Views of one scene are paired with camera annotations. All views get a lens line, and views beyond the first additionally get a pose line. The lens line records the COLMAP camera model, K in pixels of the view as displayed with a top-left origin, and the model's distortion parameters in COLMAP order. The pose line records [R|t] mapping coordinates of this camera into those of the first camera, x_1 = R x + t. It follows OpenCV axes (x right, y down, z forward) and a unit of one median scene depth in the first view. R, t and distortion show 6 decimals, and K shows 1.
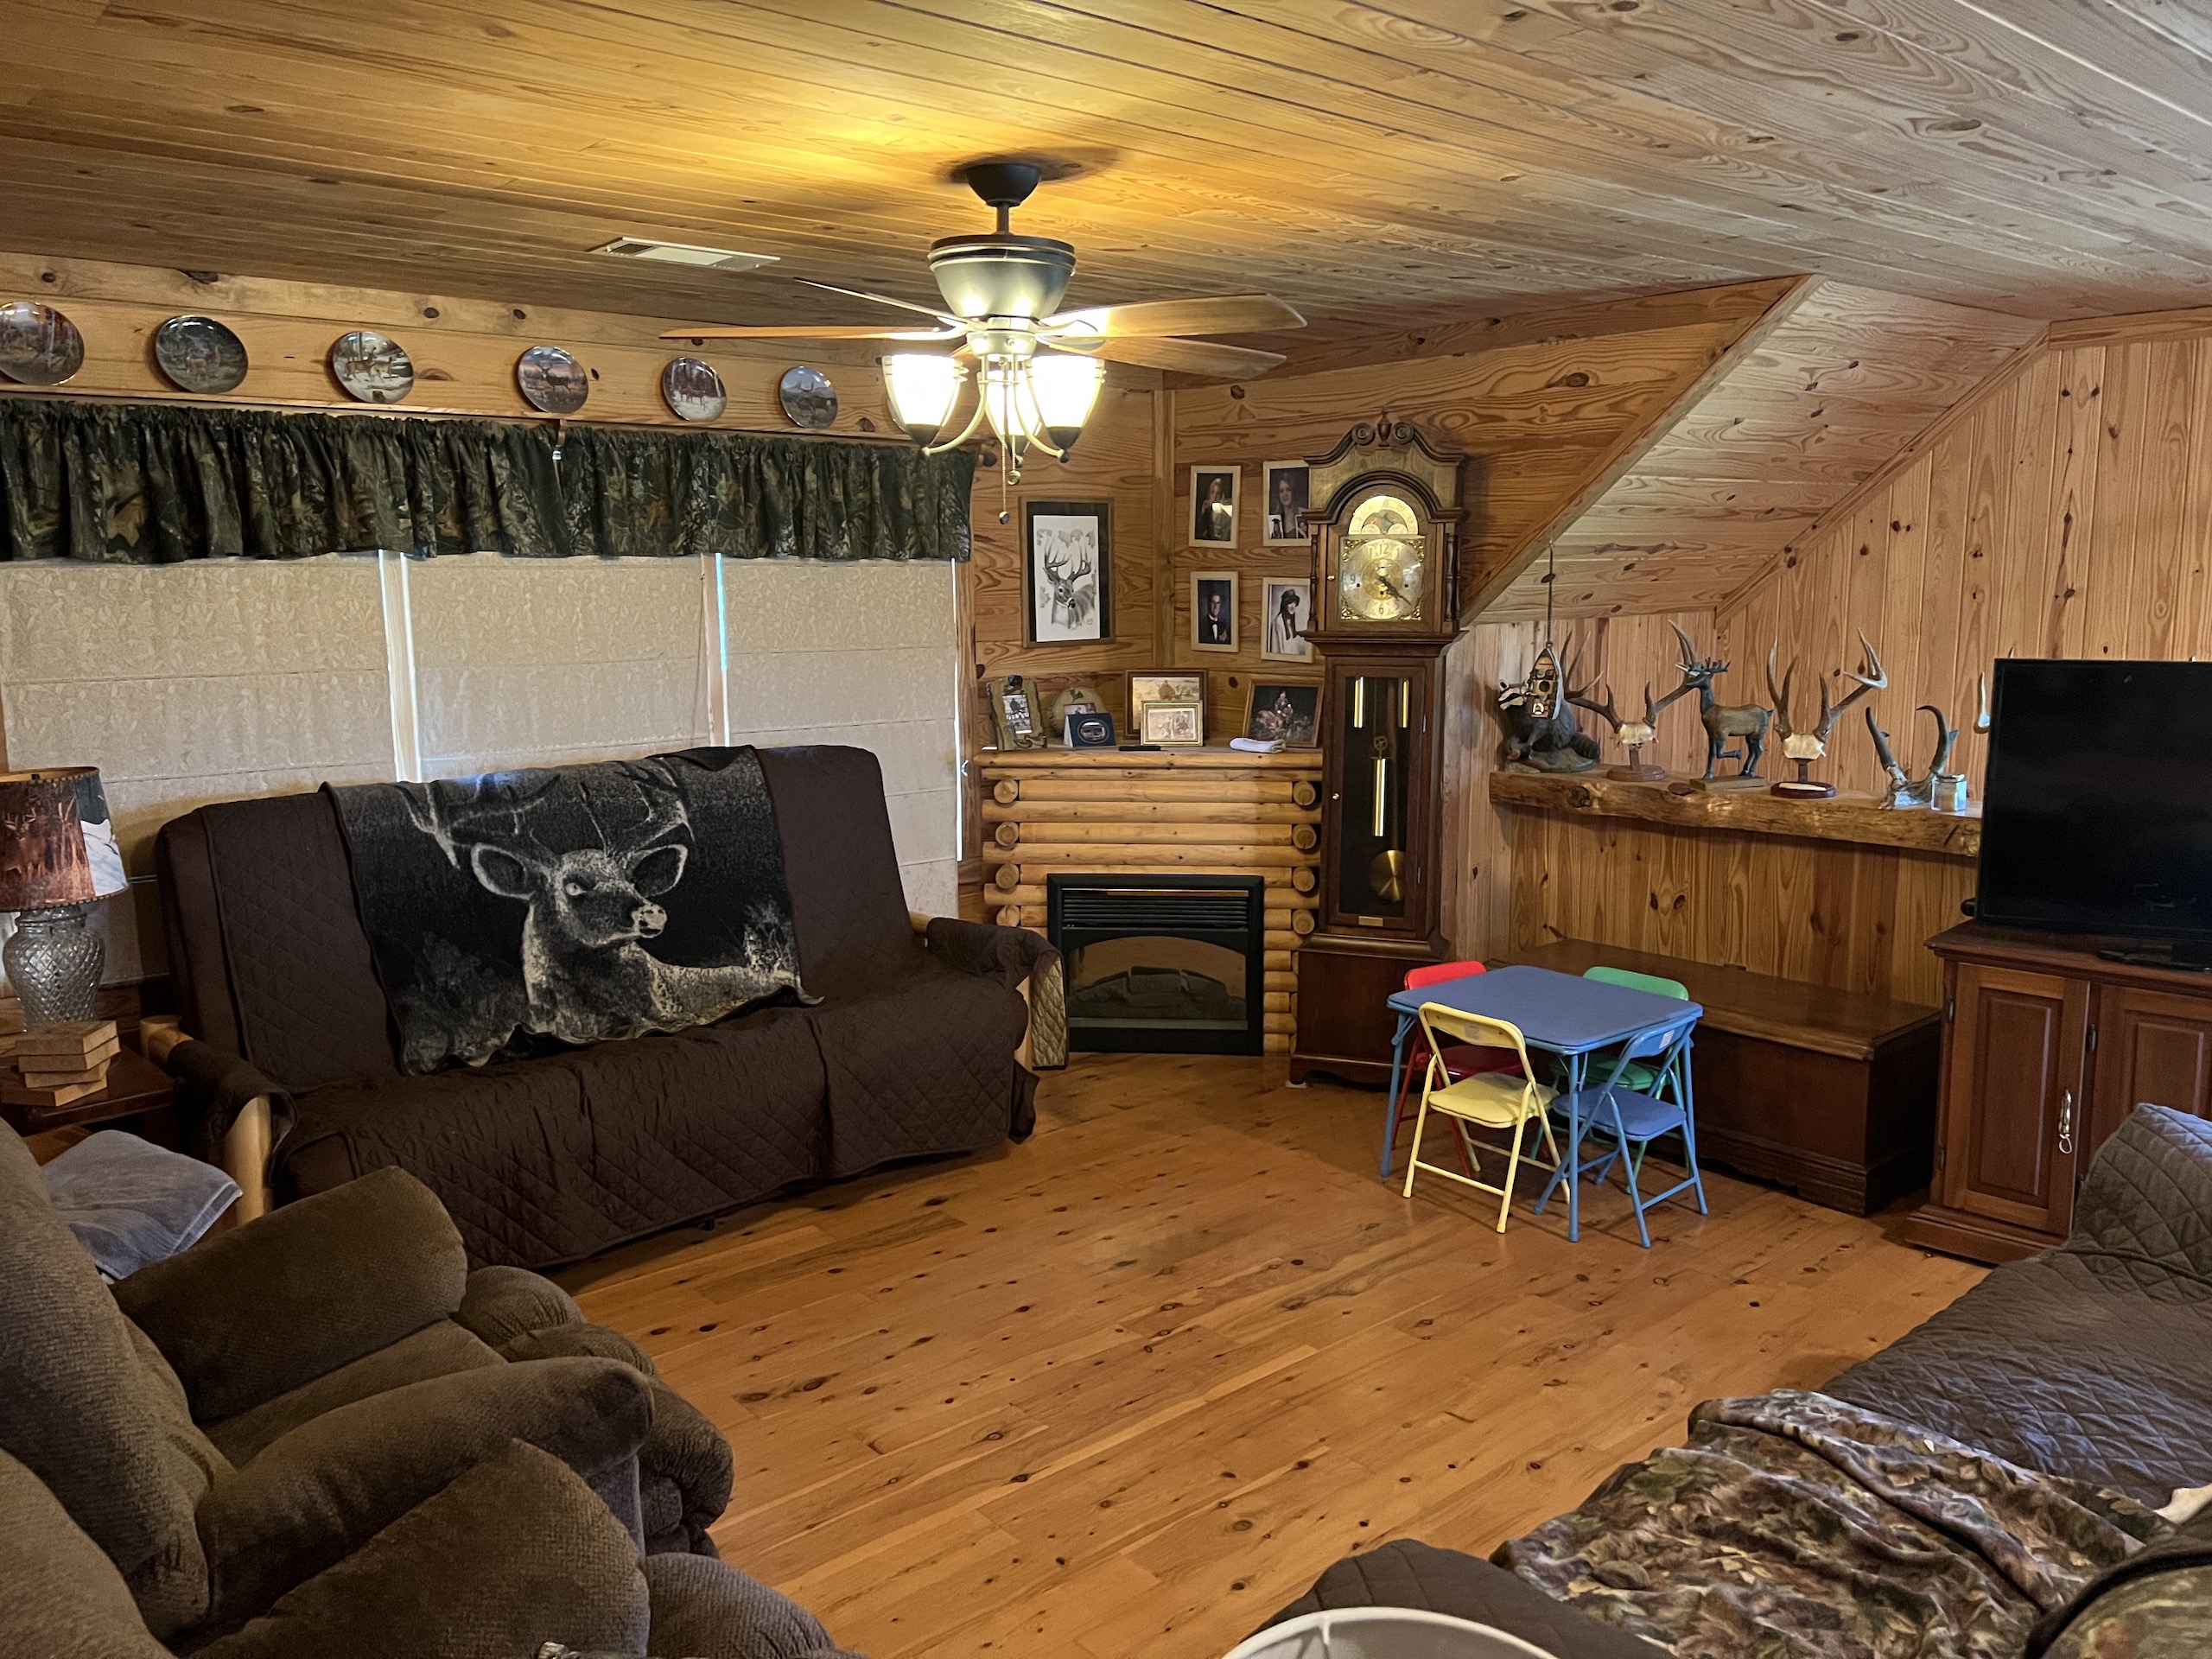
lens RADIAL K [[1667.1, 0, 1096.0], [0, 1667.1, 811.3], [0, 0, 1]] dist [0.061284, -0.066529]
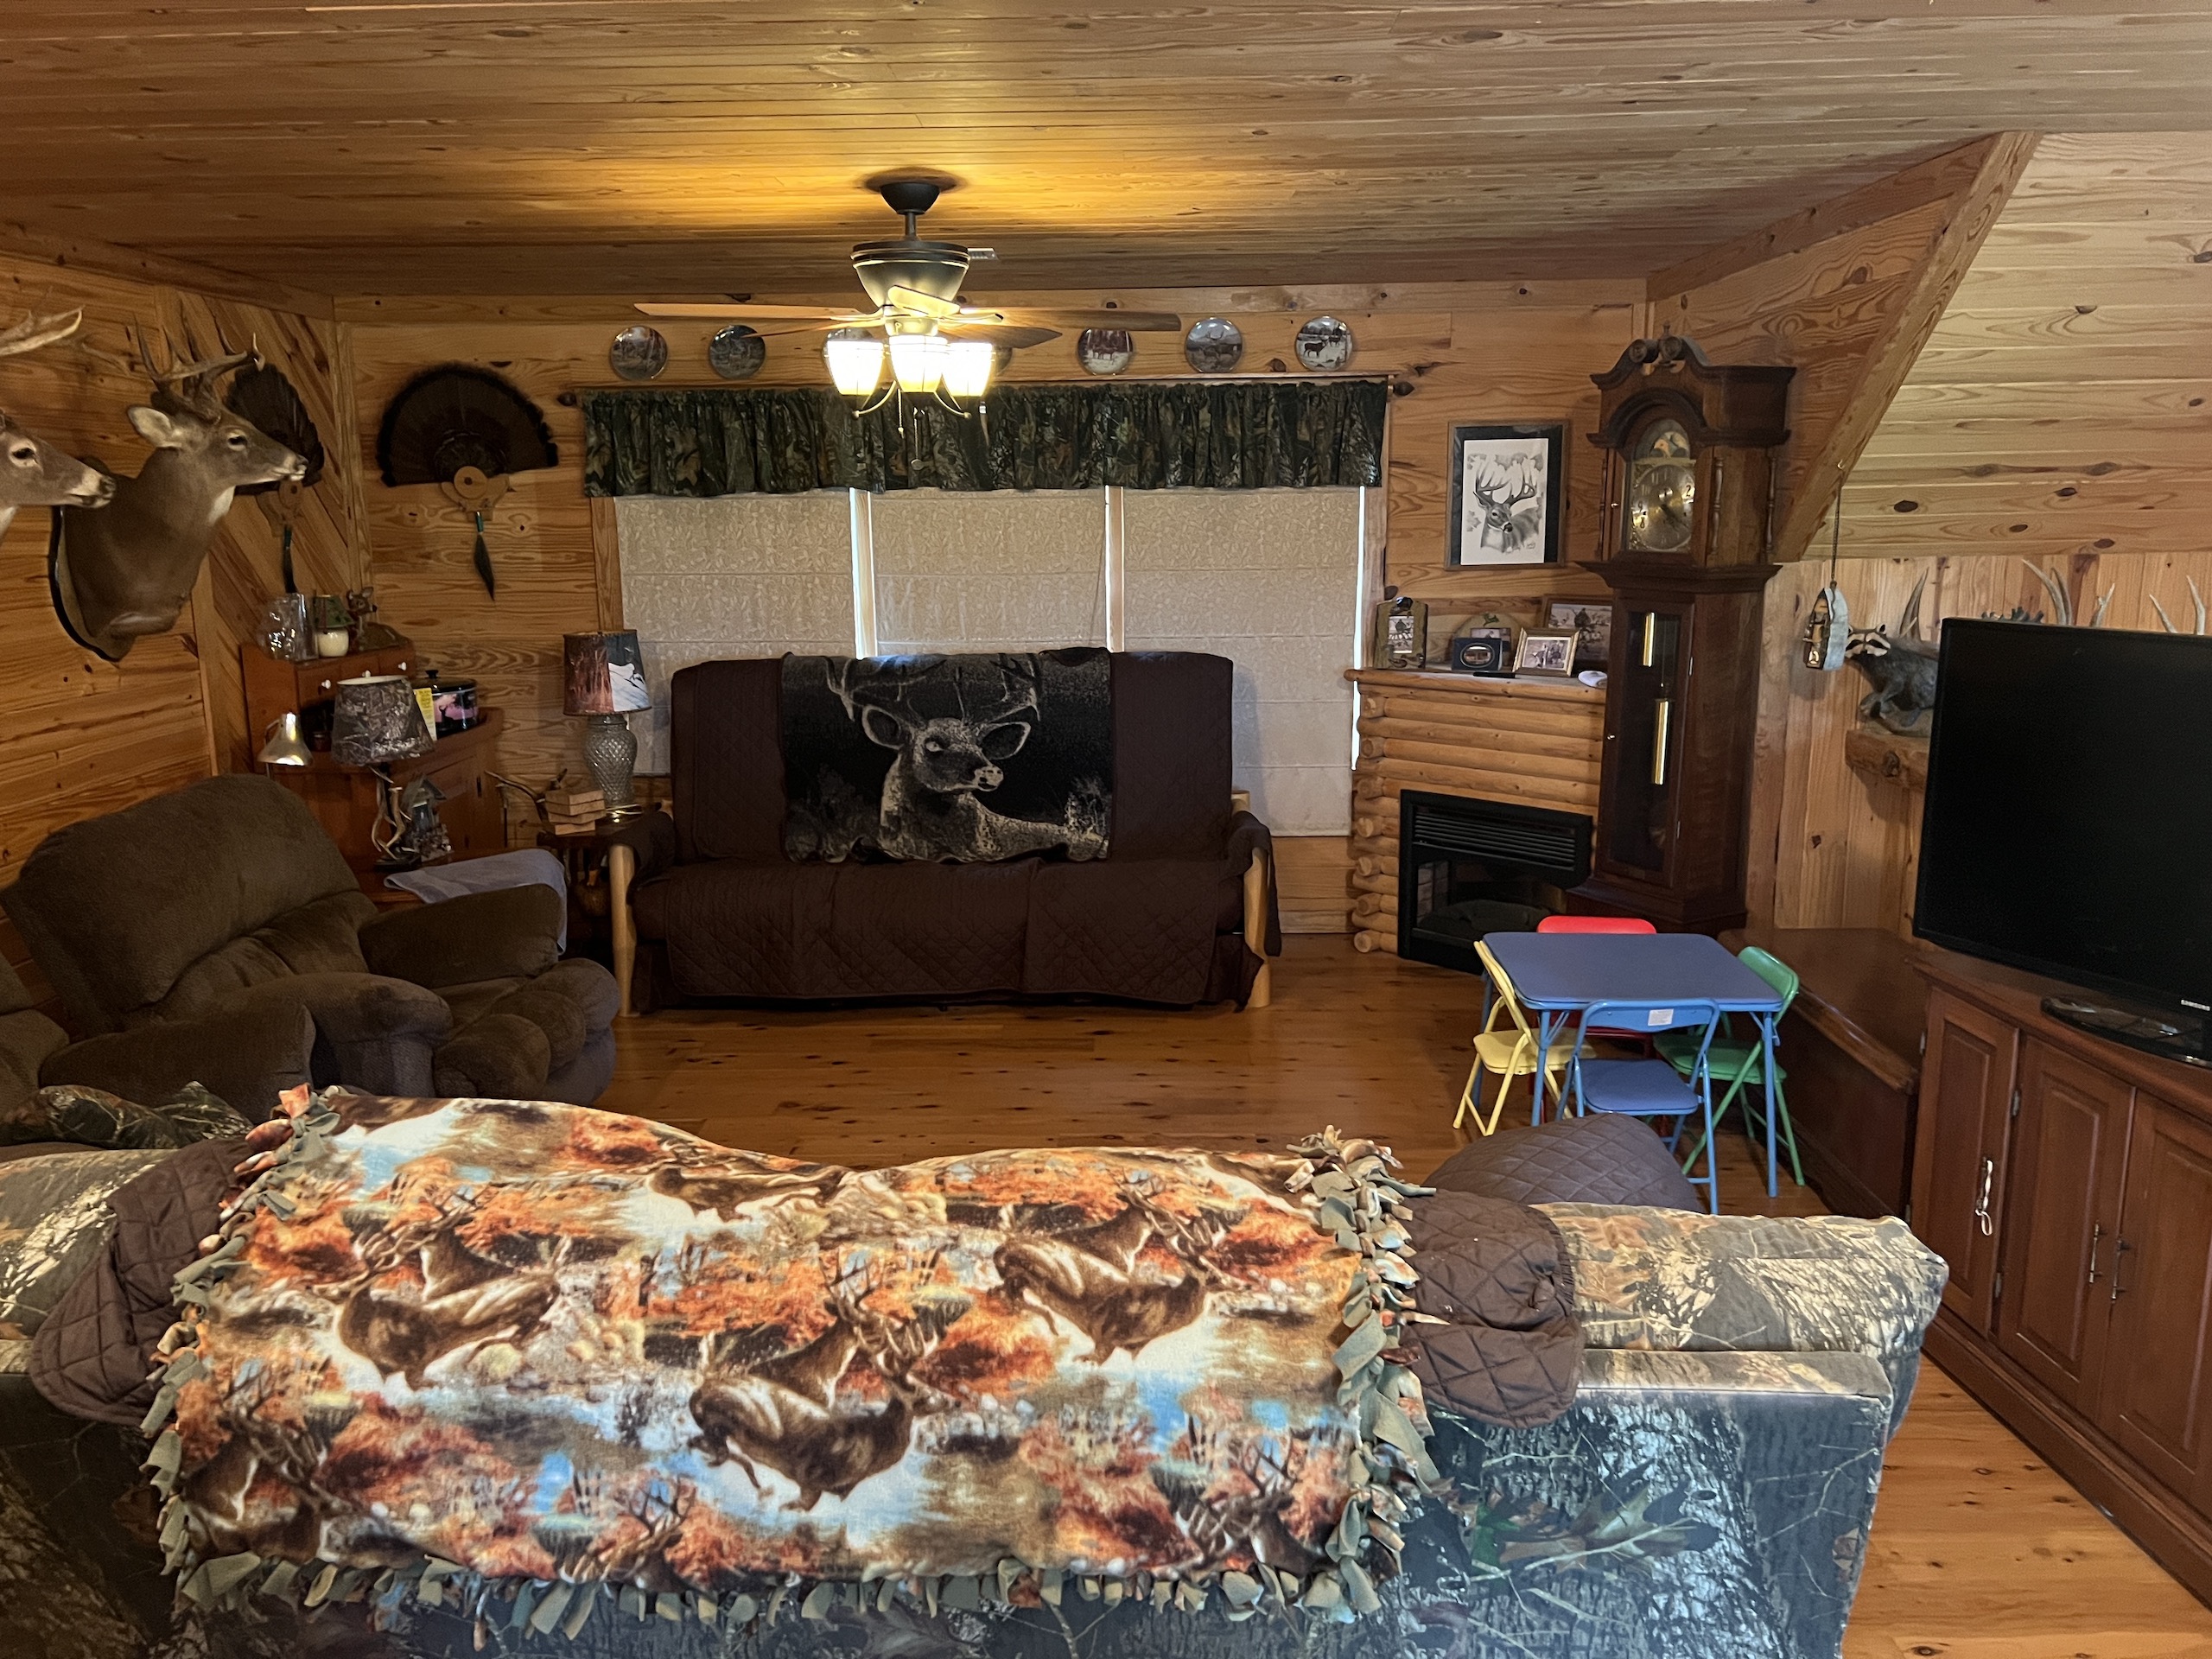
lens RADIAL K [[1667.1, 0, 1099.3], [0, 1667.1, 846.1], [0, 0, 1]] dist [0.061284, -0.066529]
pose [[0.746436, 0.136578, -0.651290, 0.650591], [-0.088614, 0.990396, 0.106130, -0.026647], [0.659530, -0.021506, 0.751370, 0.095949]]
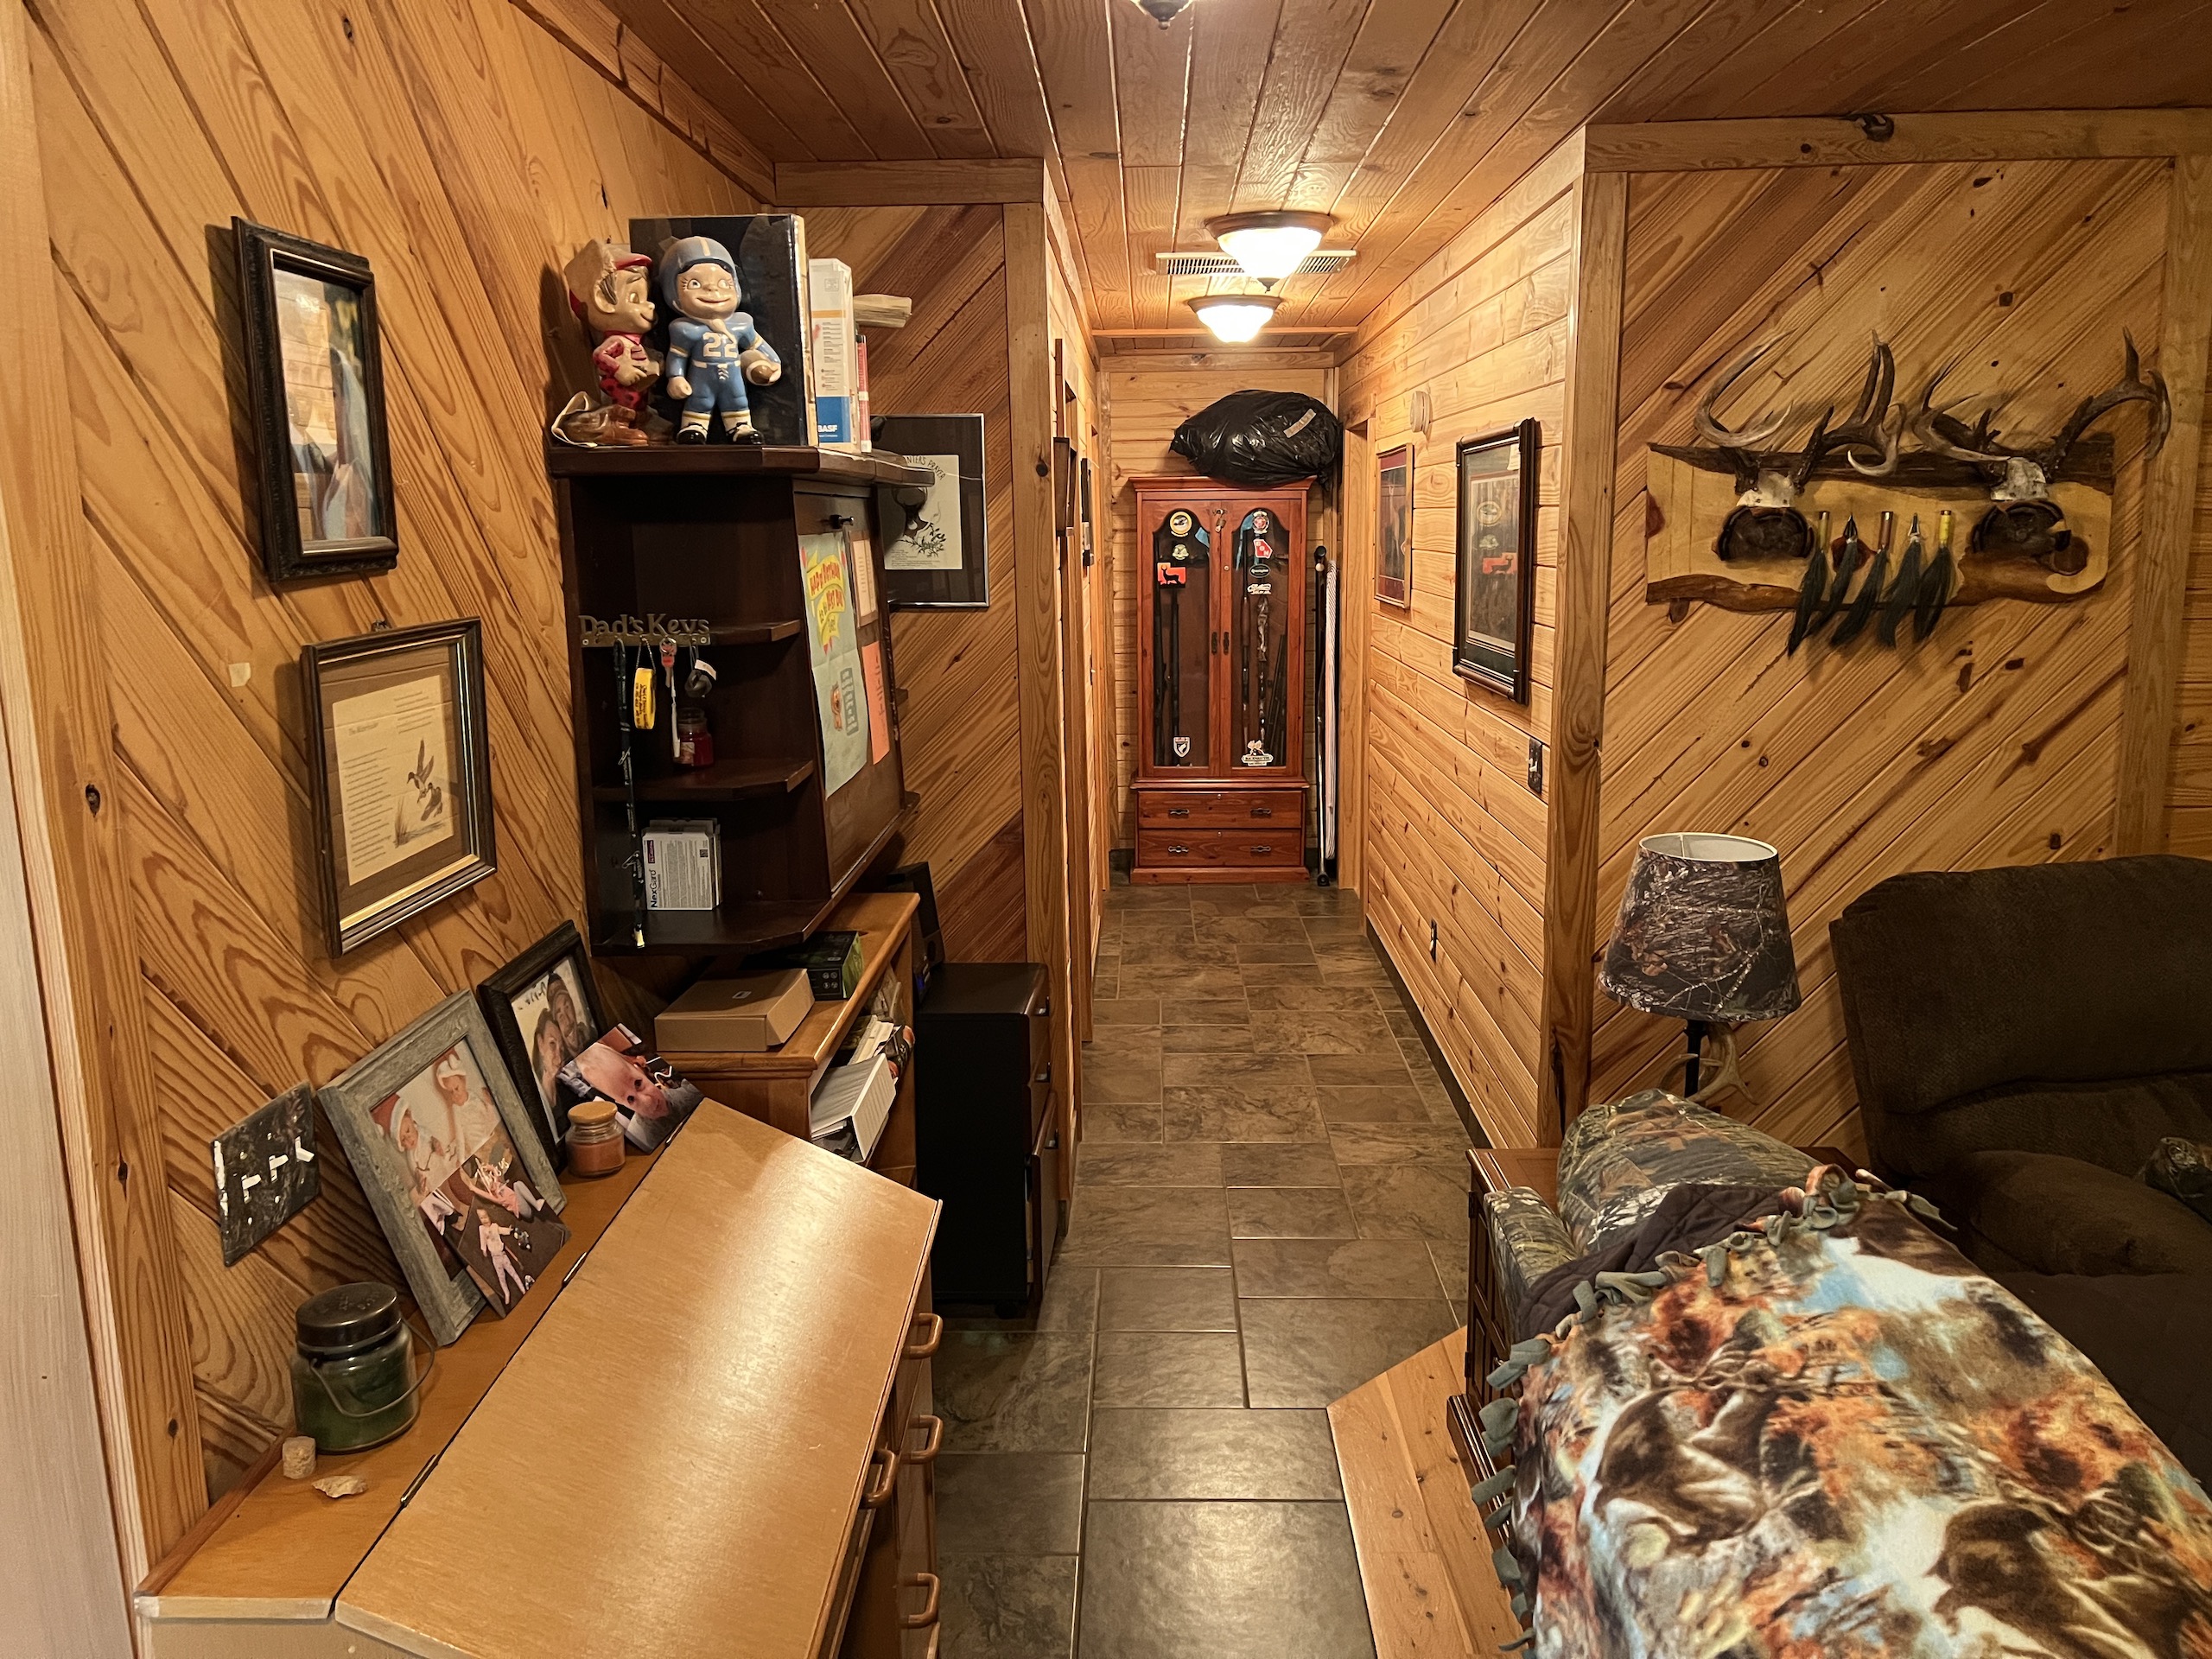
lens RADIAL K [[1667.1, 0, 1099.8], [0, 1667.1, 834.6], [0, 0, 1]] dist [0.061284, -0.066529]
pose [[-0.668879, 0.153050, -0.727445, 0.584331], [-0.091315, 0.954248, 0.284732, -0.058077], [0.737741, 0.256878, -0.624301, 0.371647]]
